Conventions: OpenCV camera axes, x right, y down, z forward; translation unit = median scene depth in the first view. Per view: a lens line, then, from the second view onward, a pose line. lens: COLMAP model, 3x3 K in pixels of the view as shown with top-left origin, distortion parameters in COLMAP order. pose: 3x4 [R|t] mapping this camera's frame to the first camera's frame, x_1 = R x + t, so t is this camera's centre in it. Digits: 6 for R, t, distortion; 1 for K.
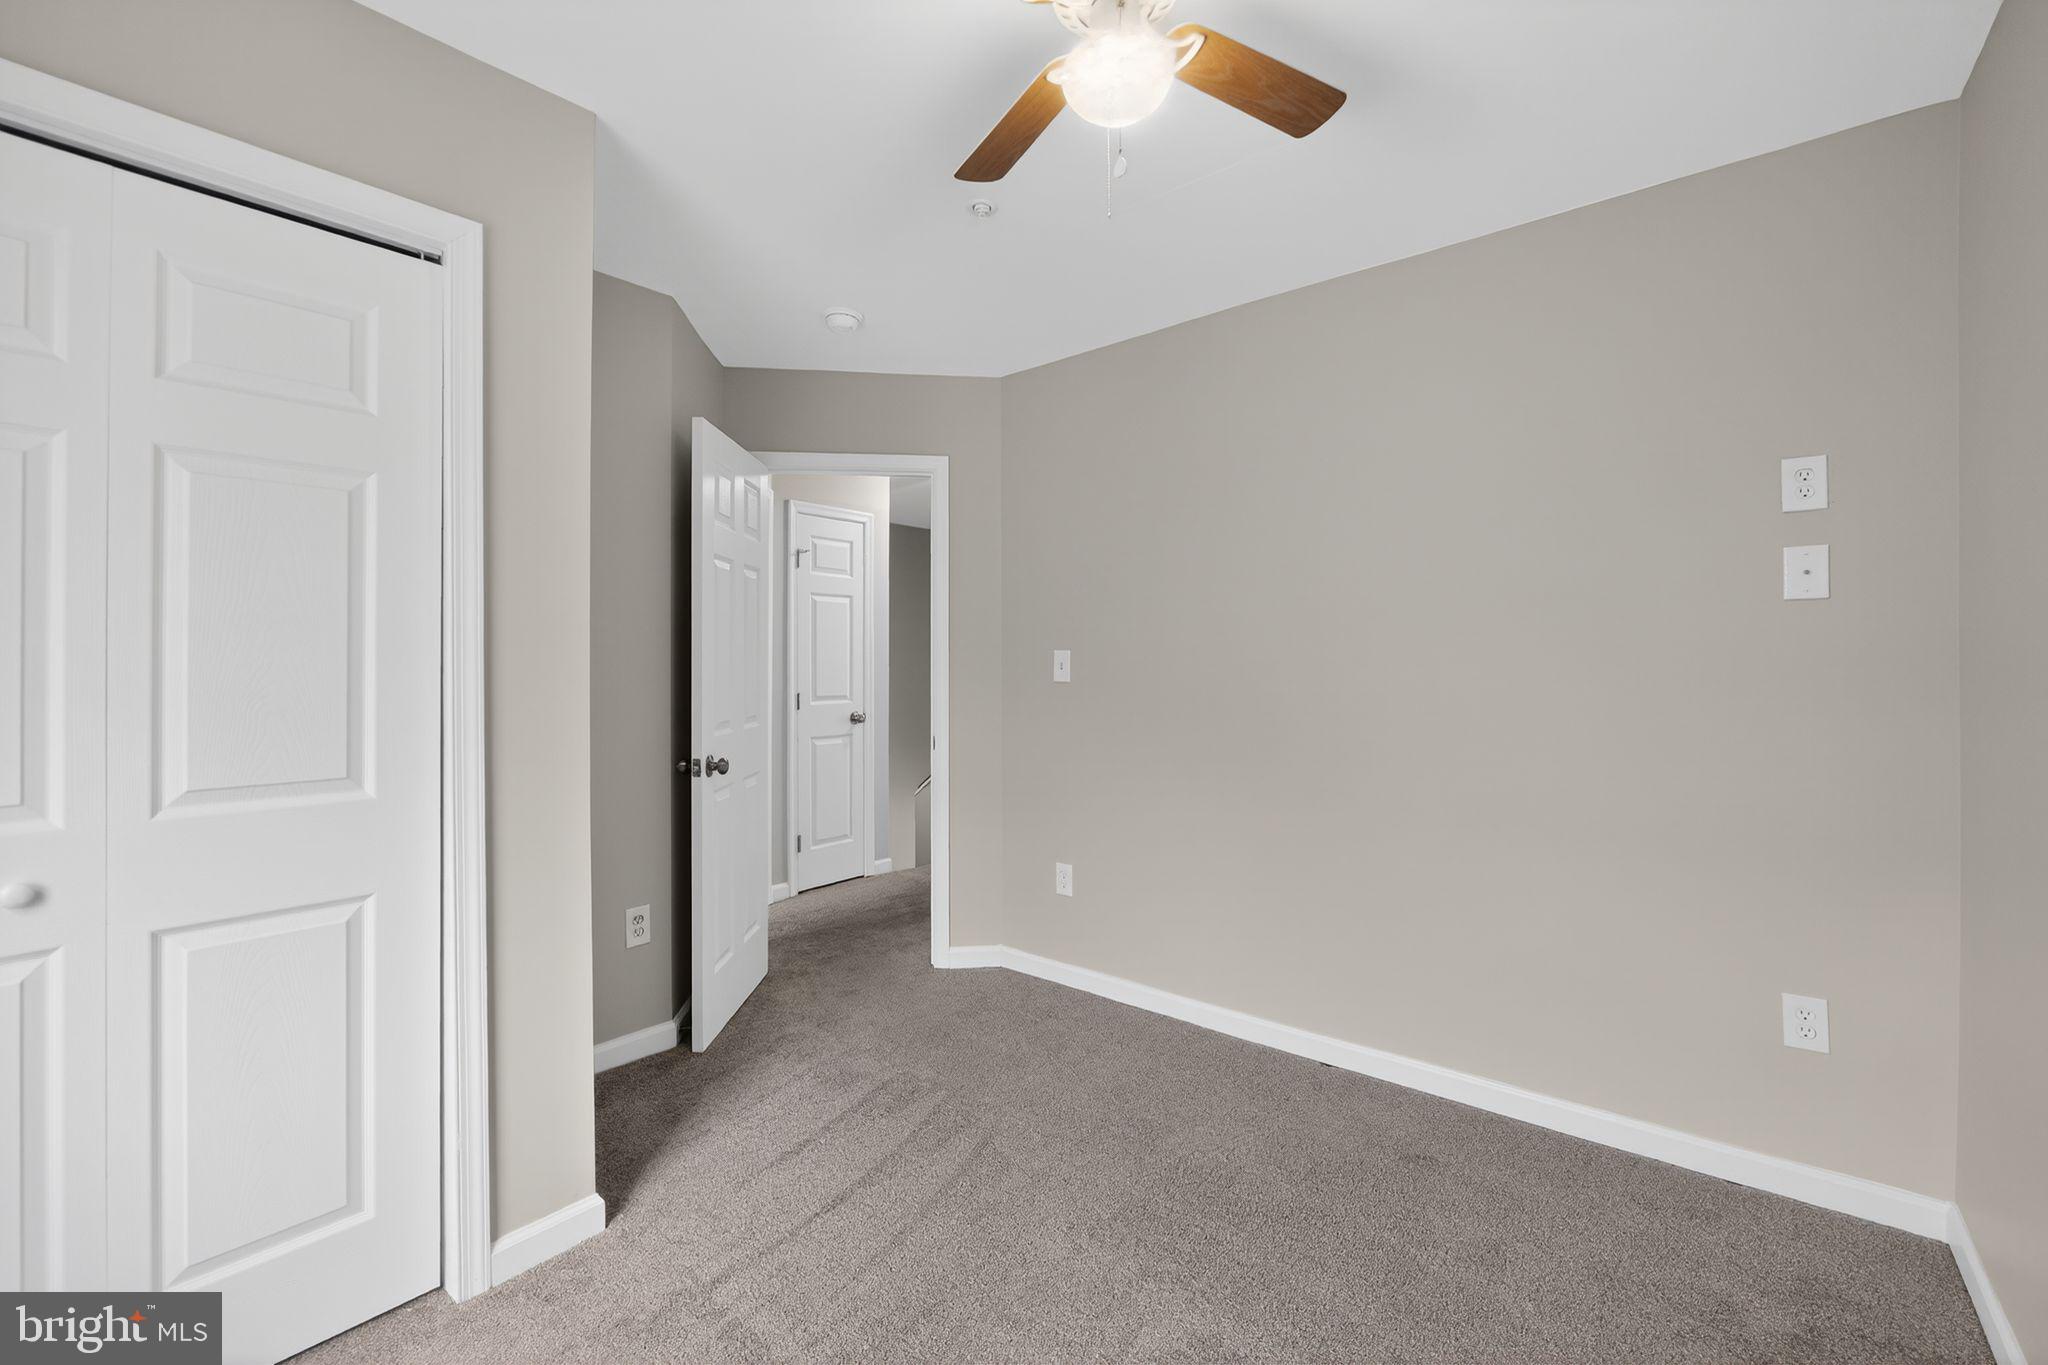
lens RADIAL K [[852.7, 0, 1030.7], [0, 852.7, 652.6], [0, 0, 1]] dist [-0.003163, -0.000455]
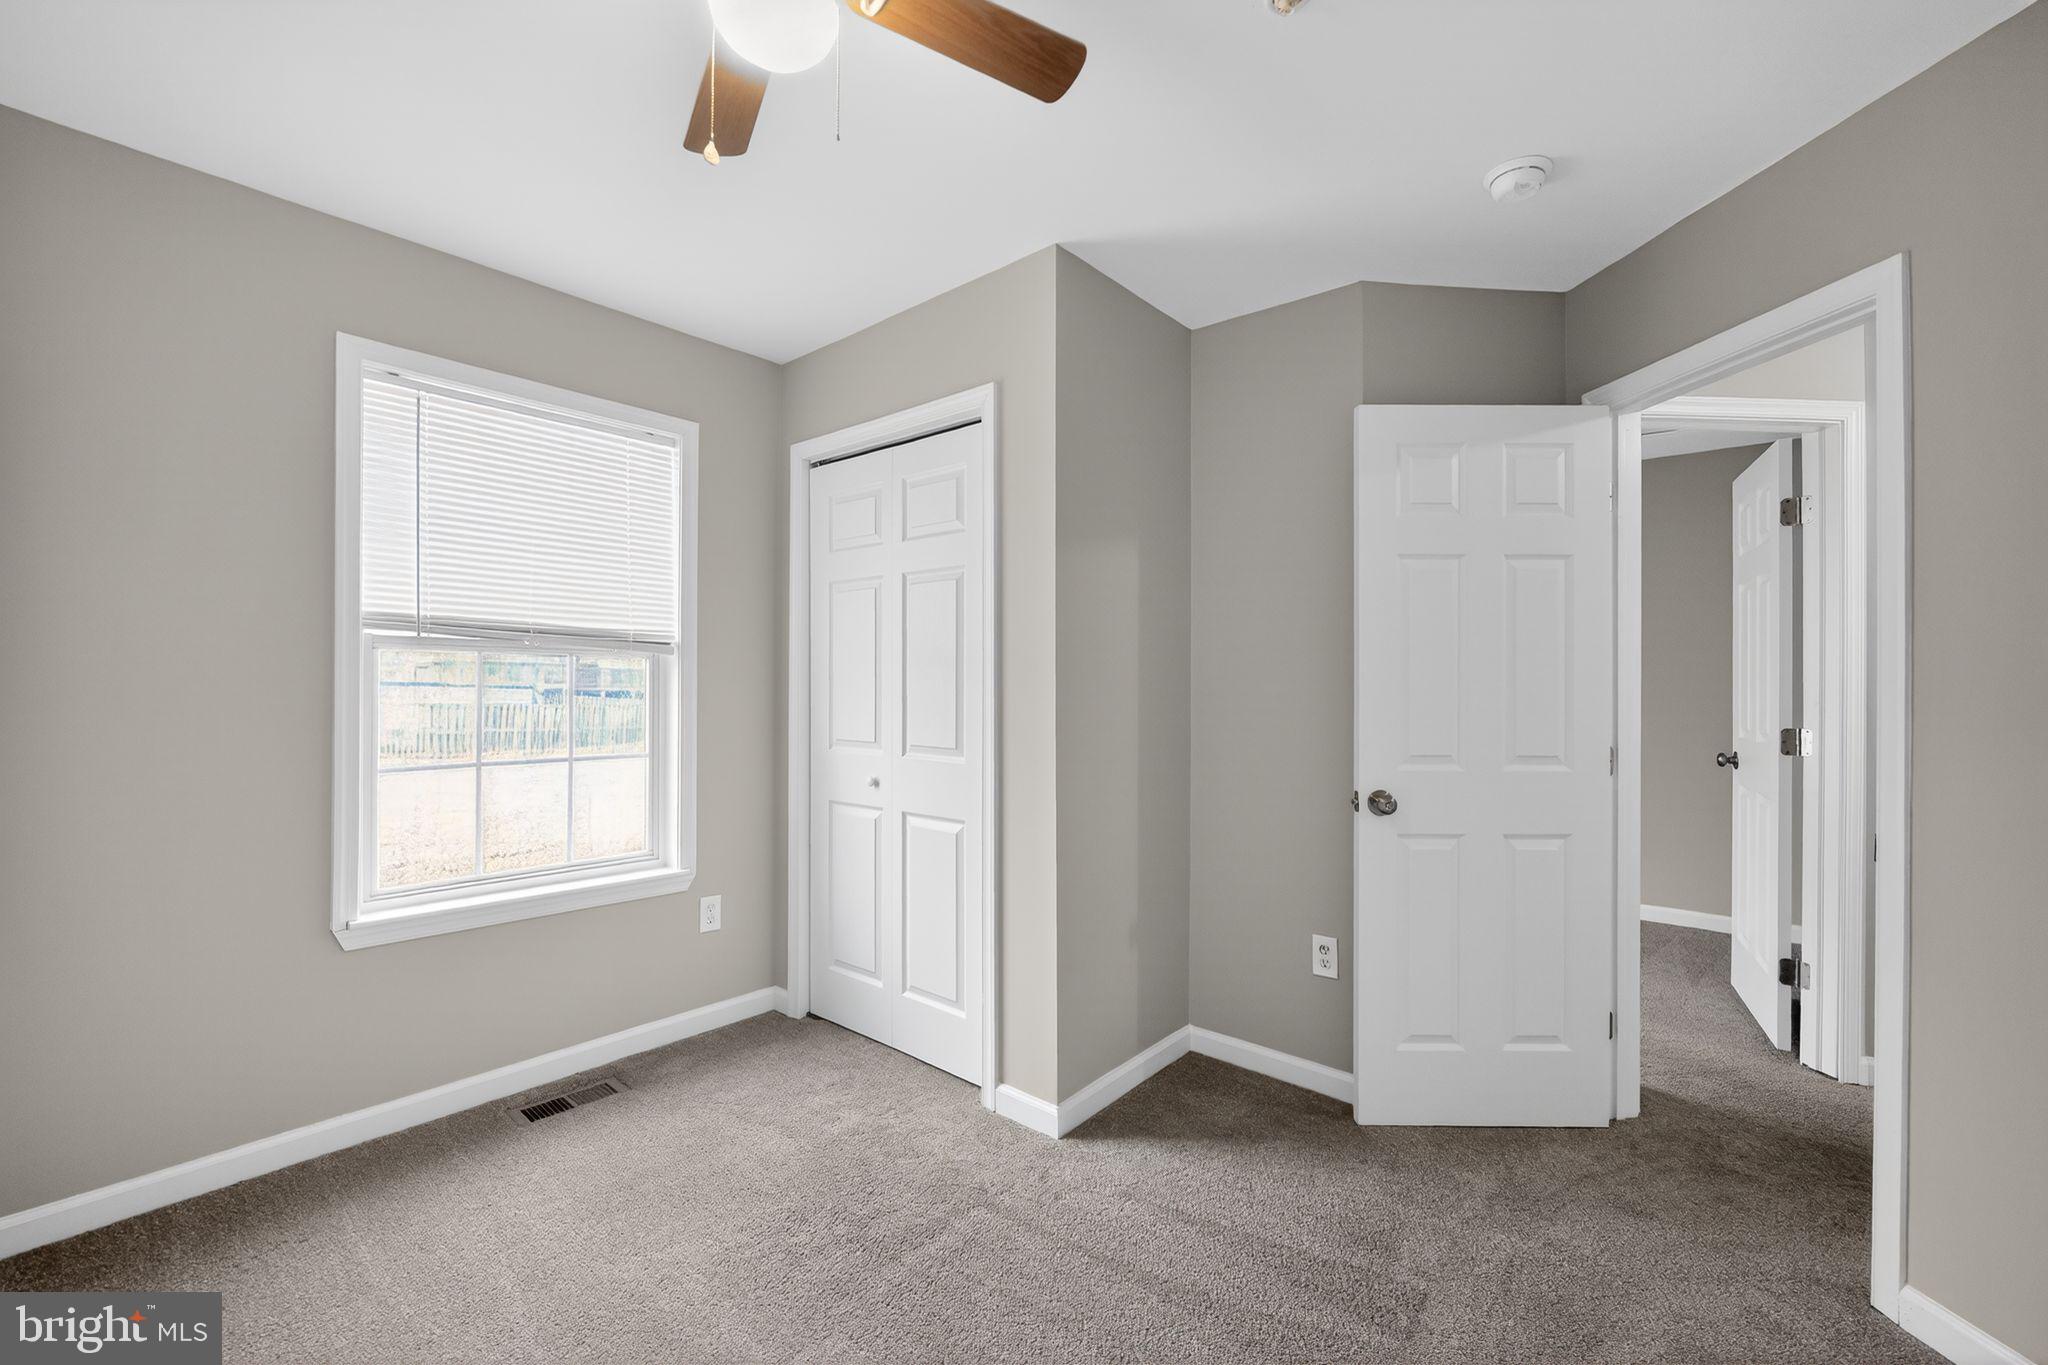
lens RADIAL K [[852.7, 0, 1018.3], [0, 852.7, 679.6], [0, 0, 1]] dist [-0.003163, -0.000455]
pose [[-0.034500, -0.009563, -0.999359, 0.634572], [0.004639, 0.999942, -0.009729, 0.019233], [0.999394, -0.004972, -0.034454, 0.843640]]
